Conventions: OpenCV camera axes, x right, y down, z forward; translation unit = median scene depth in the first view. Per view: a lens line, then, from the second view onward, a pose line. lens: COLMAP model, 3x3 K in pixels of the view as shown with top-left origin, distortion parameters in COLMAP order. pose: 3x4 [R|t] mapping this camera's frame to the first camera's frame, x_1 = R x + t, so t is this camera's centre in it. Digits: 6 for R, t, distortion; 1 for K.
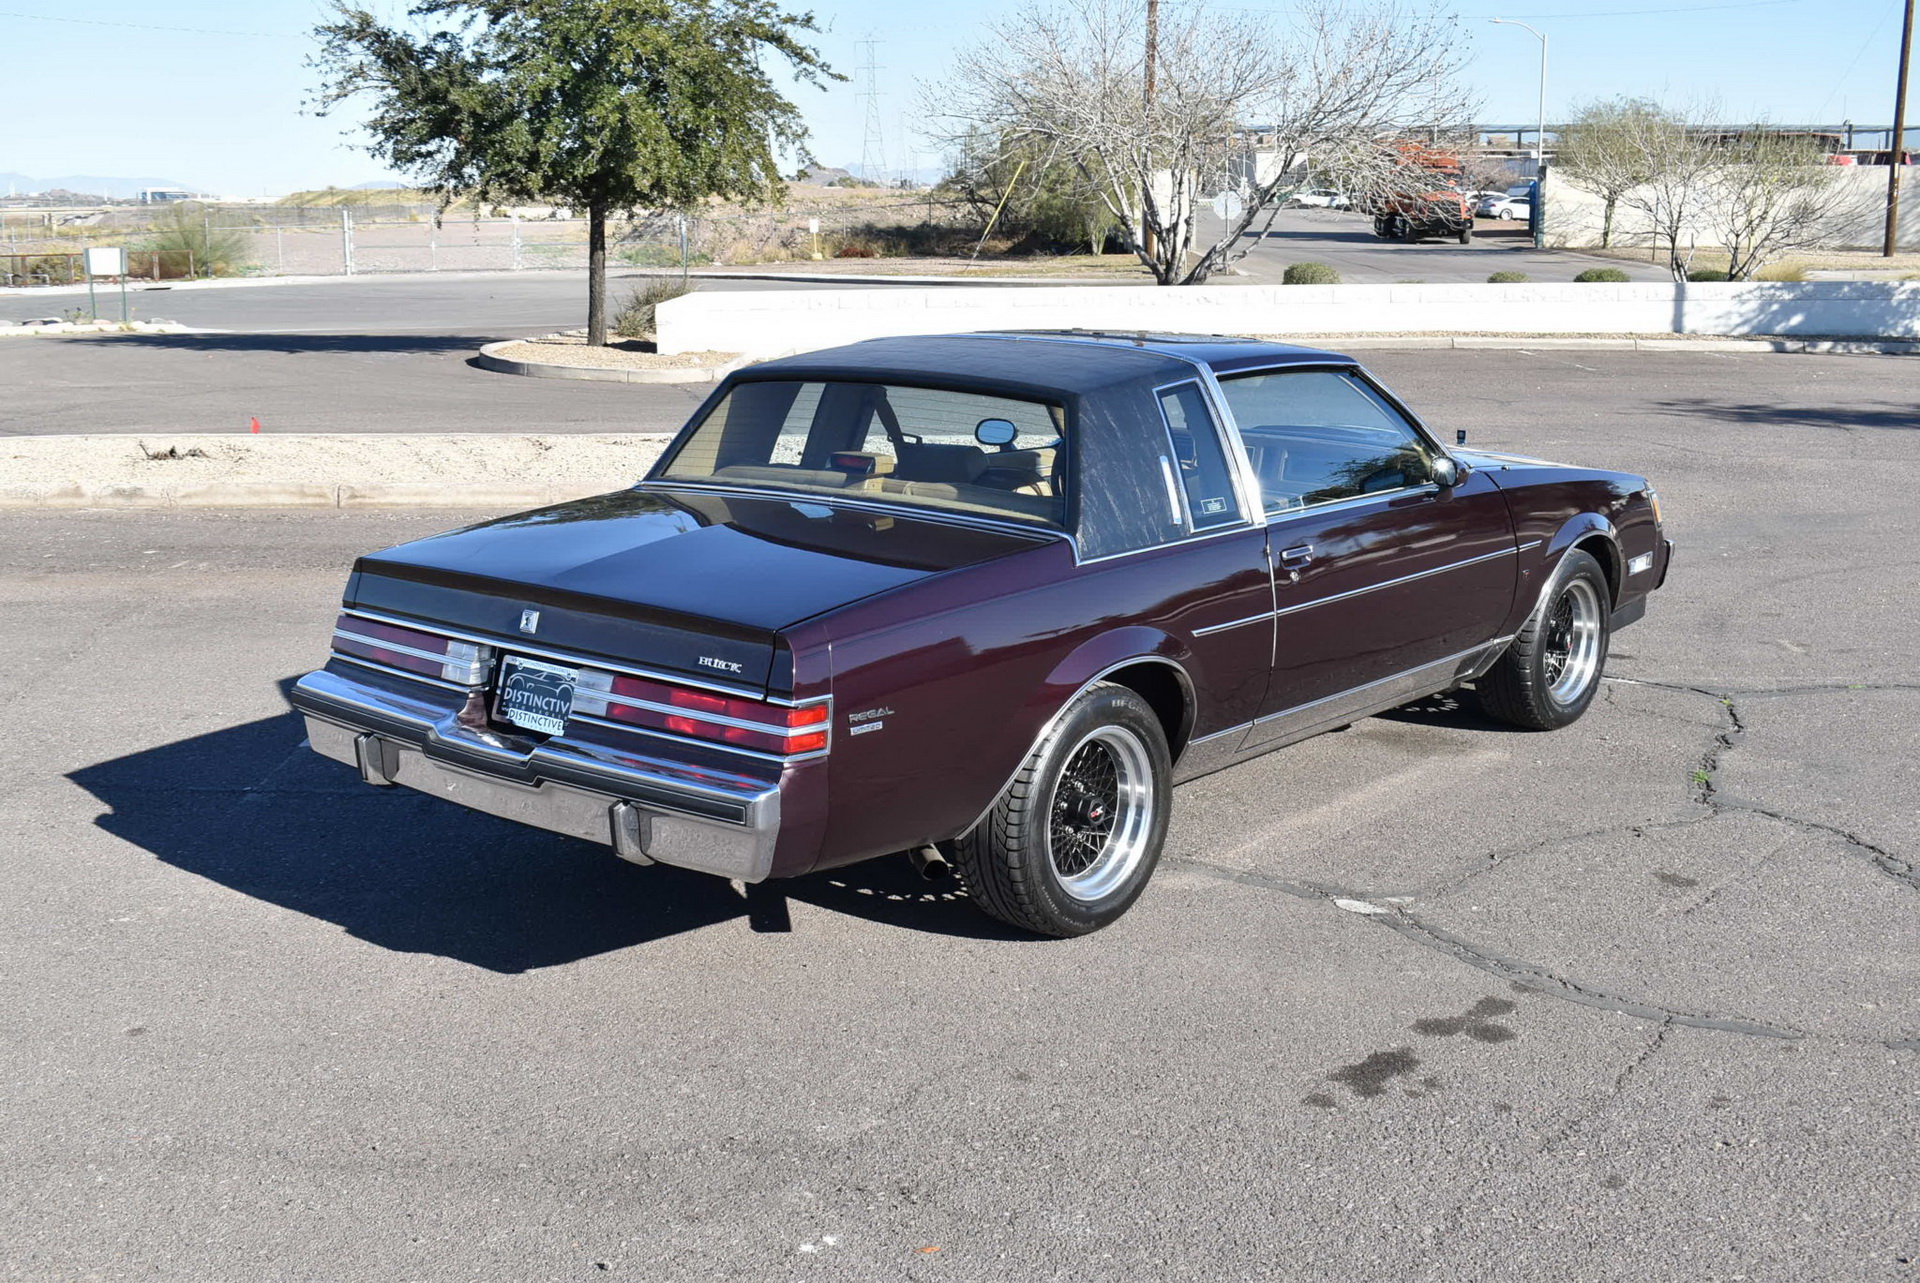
lens RADIAL K [[2105.3, 0, 960.0], [0, 2105.3, 641.5], [0, 0, 1]] dist [-0.069534, 0.012871]
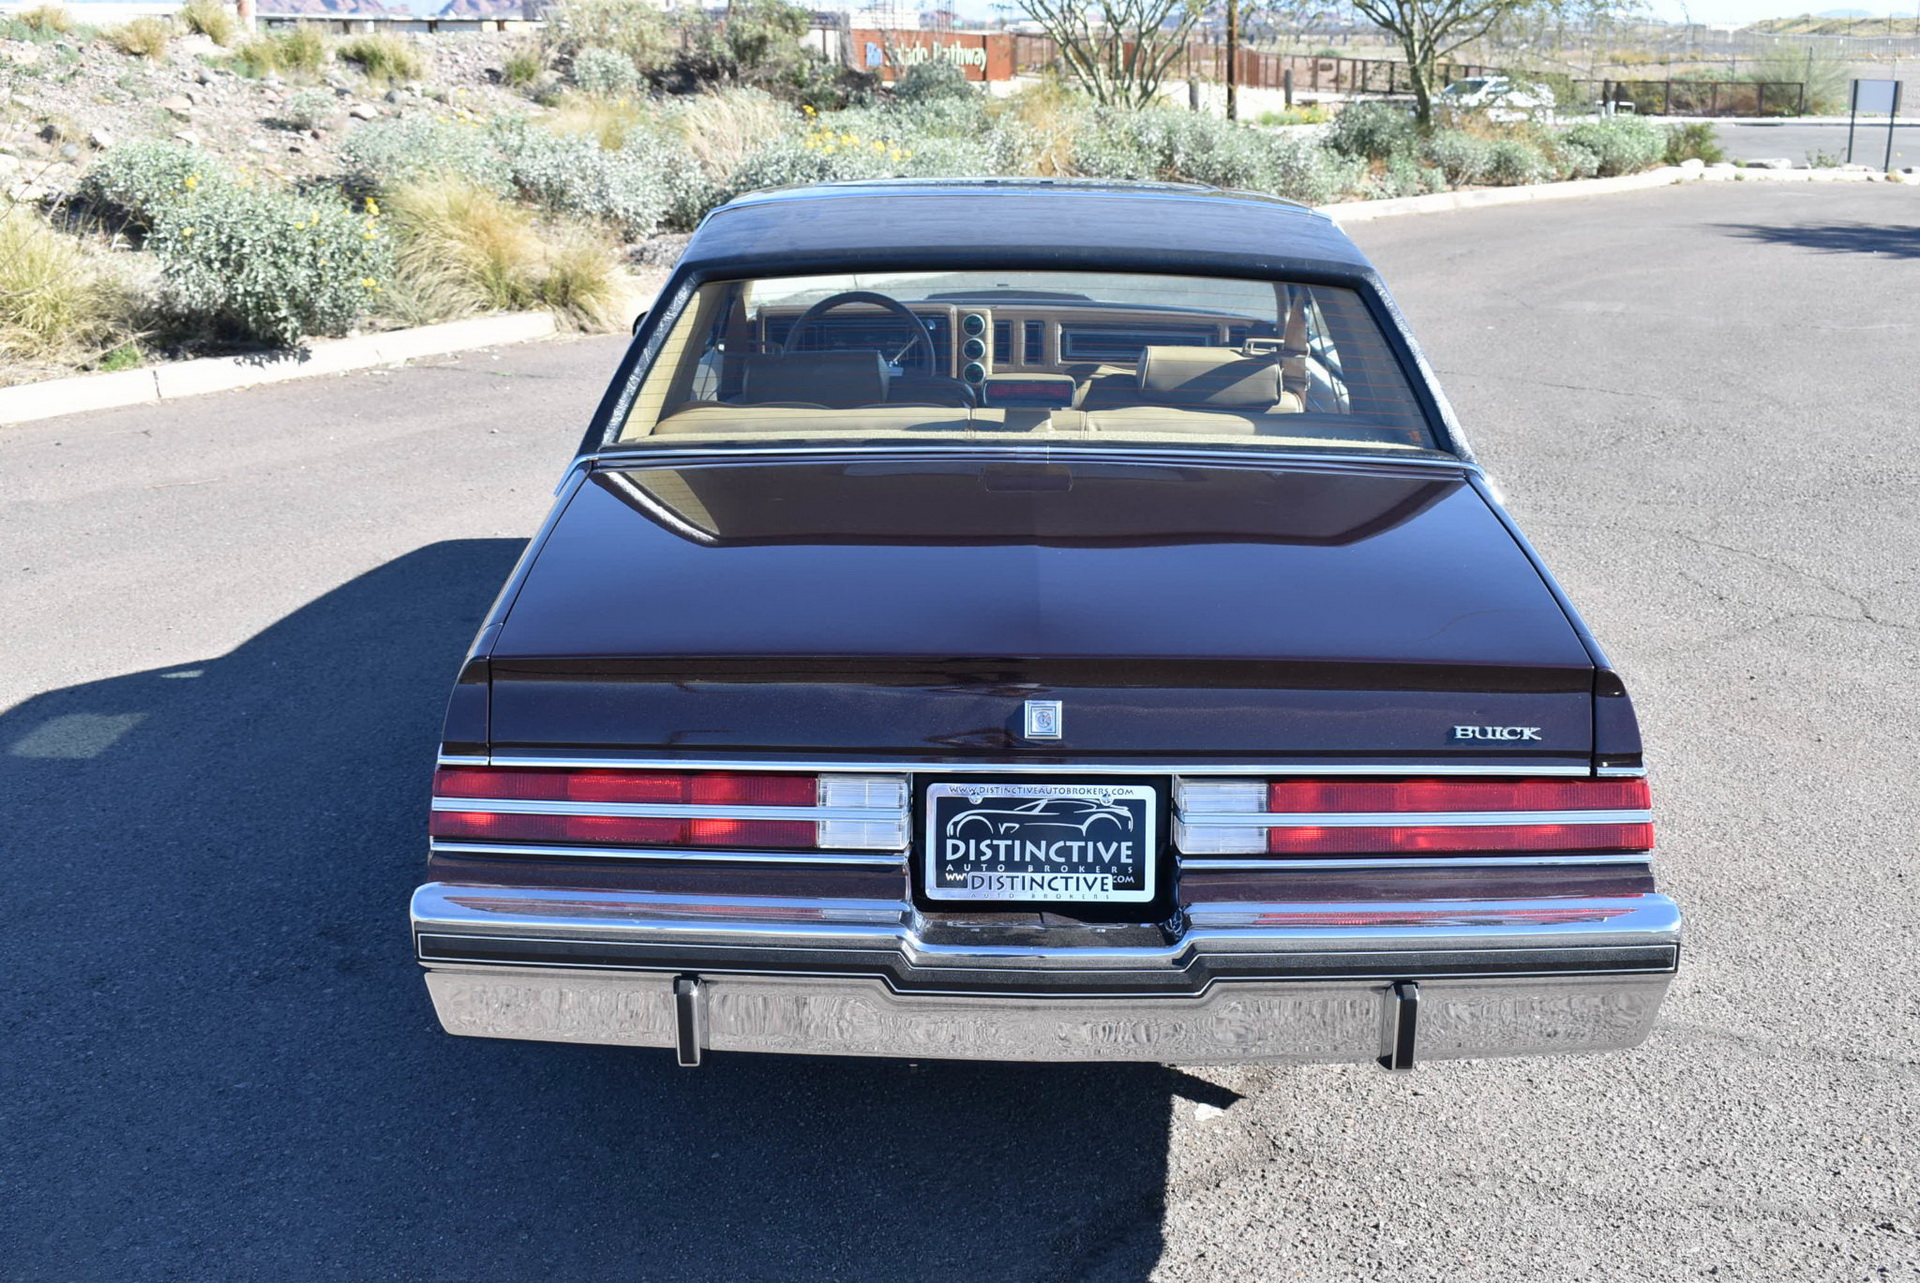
lens RADIAL K [[2105.3, 0, 960.0], [0, 2105.3, 641.5], [0, 0, 1]] dist [-0.069534, 0.012871]
pose [[0.778386, -0.165366, 0.605615, -0.500988], [0.122664, 0.986152, 0.111616, -0.086153], [-0.615686, -0.012593, 0.787891, 0.495369]]
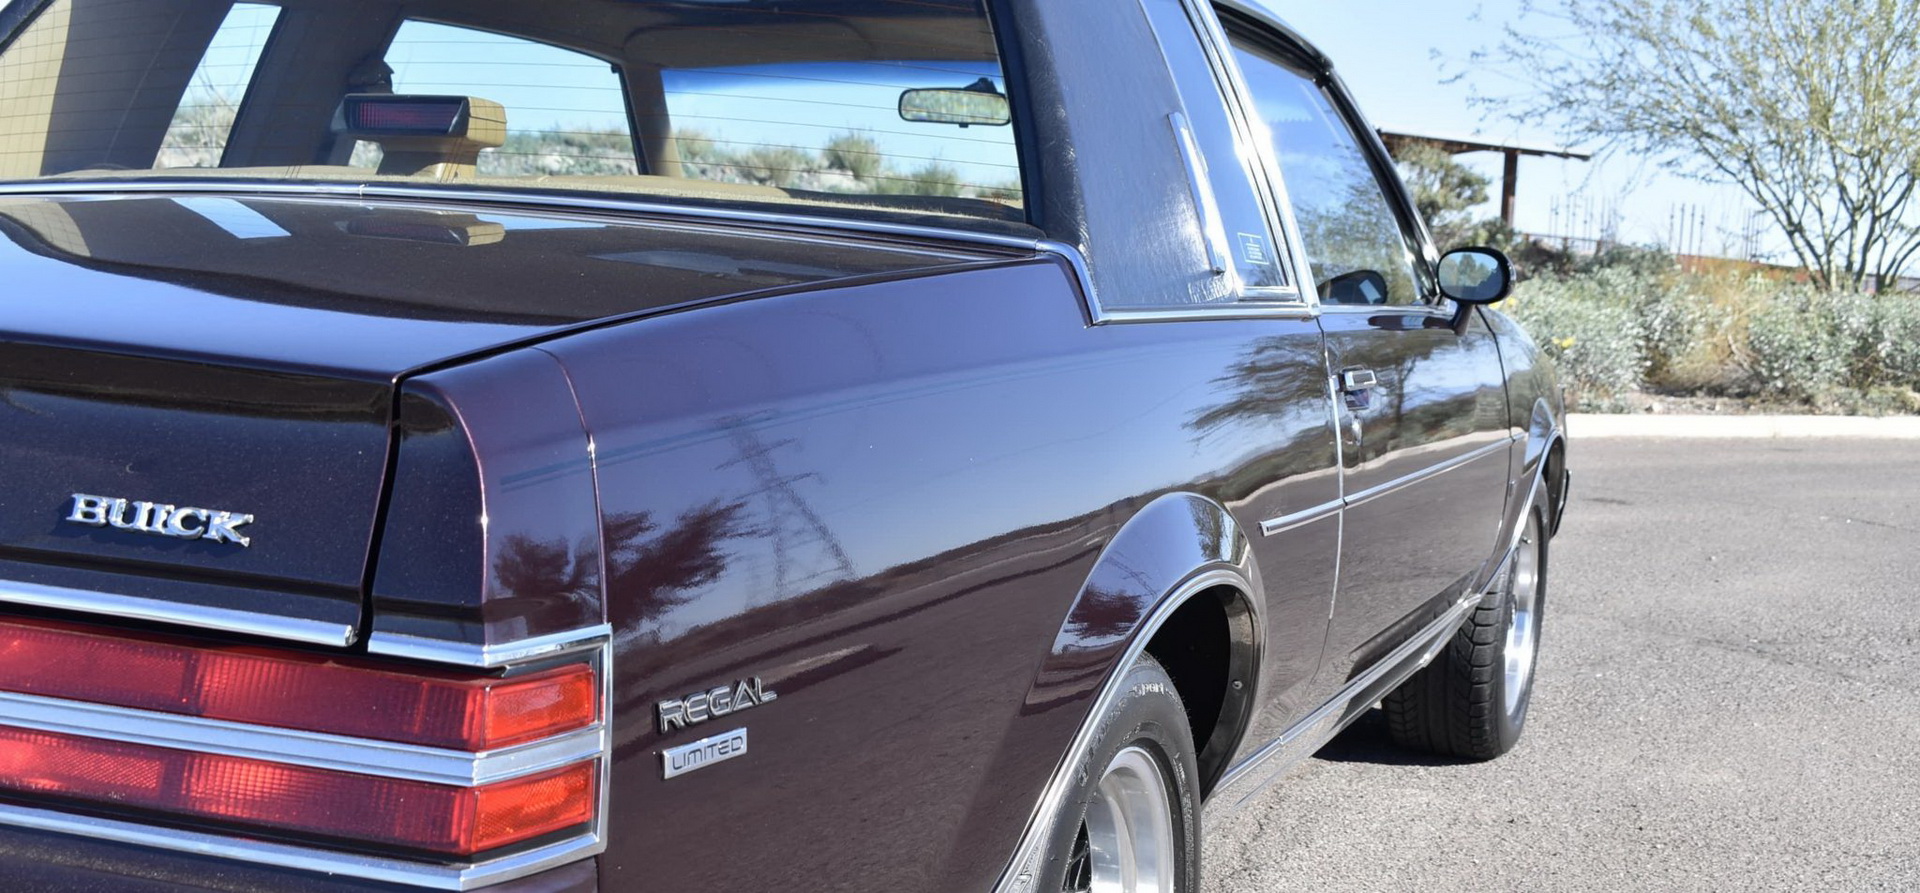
lens RADIAL K [[2263.7, 0, 960.0], [0, 2263.7, 446.5], [0, 0, 1]] dist [-0.060078, 0.000089]
pose [[0.945296, 0.012027, 0.325991, -0.090963], [0.025096, 0.993677, -0.109433, 0.028500], [-0.325246, 0.111628, 0.939018, 0.577246]]
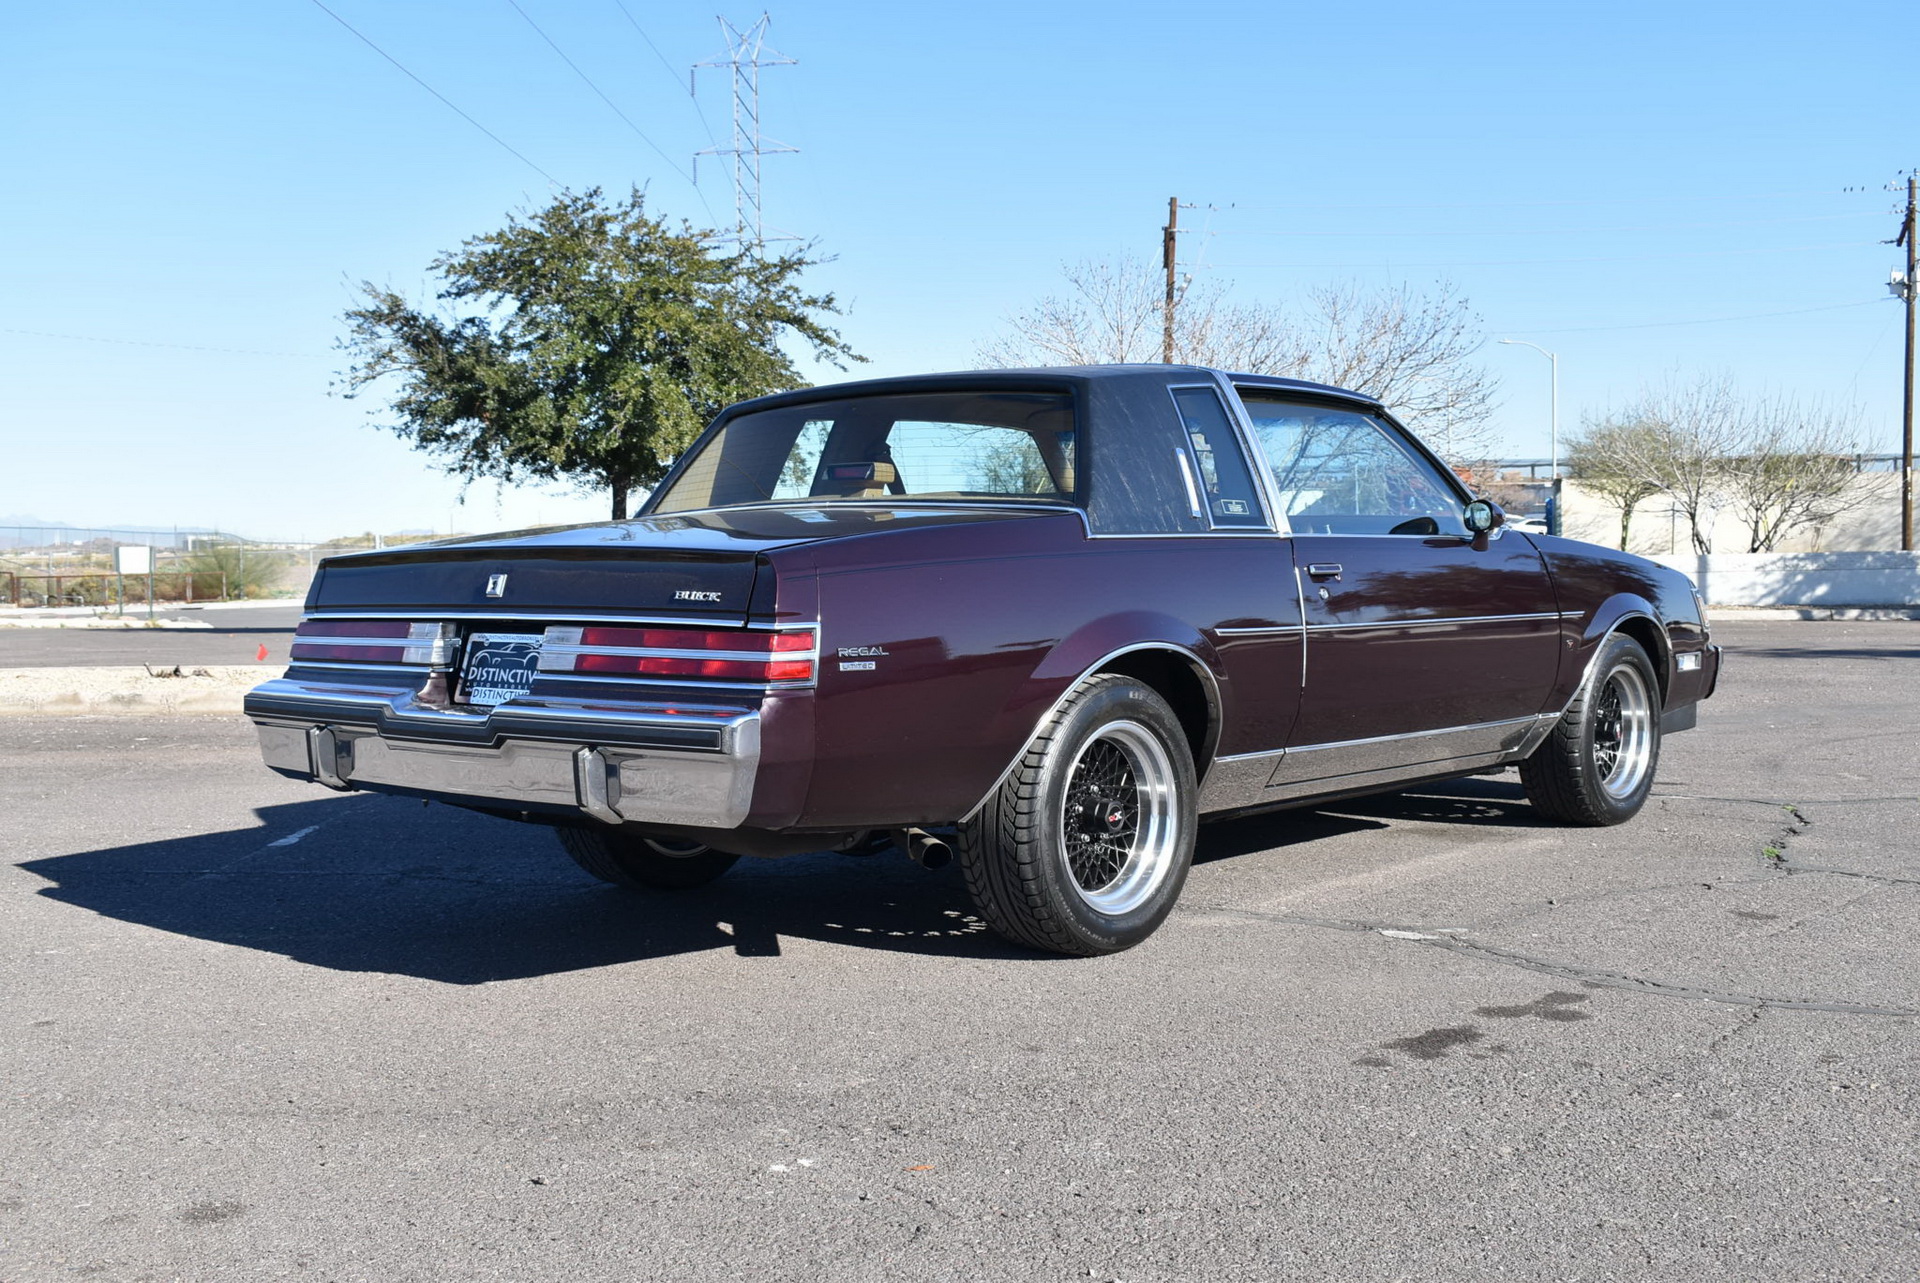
lens RADIAL K [[2105.3, 0, 960.0], [0, 2105.3, 641.5], [0, 0, 1]] dist [-0.069534, 0.012871]
pose [[0.999889, -0.008892, -0.011991, 0.008884], [0.006833, 0.986781, -0.161914, 0.146560], [0.013272, 0.161814, 0.986732, 0.082932]]
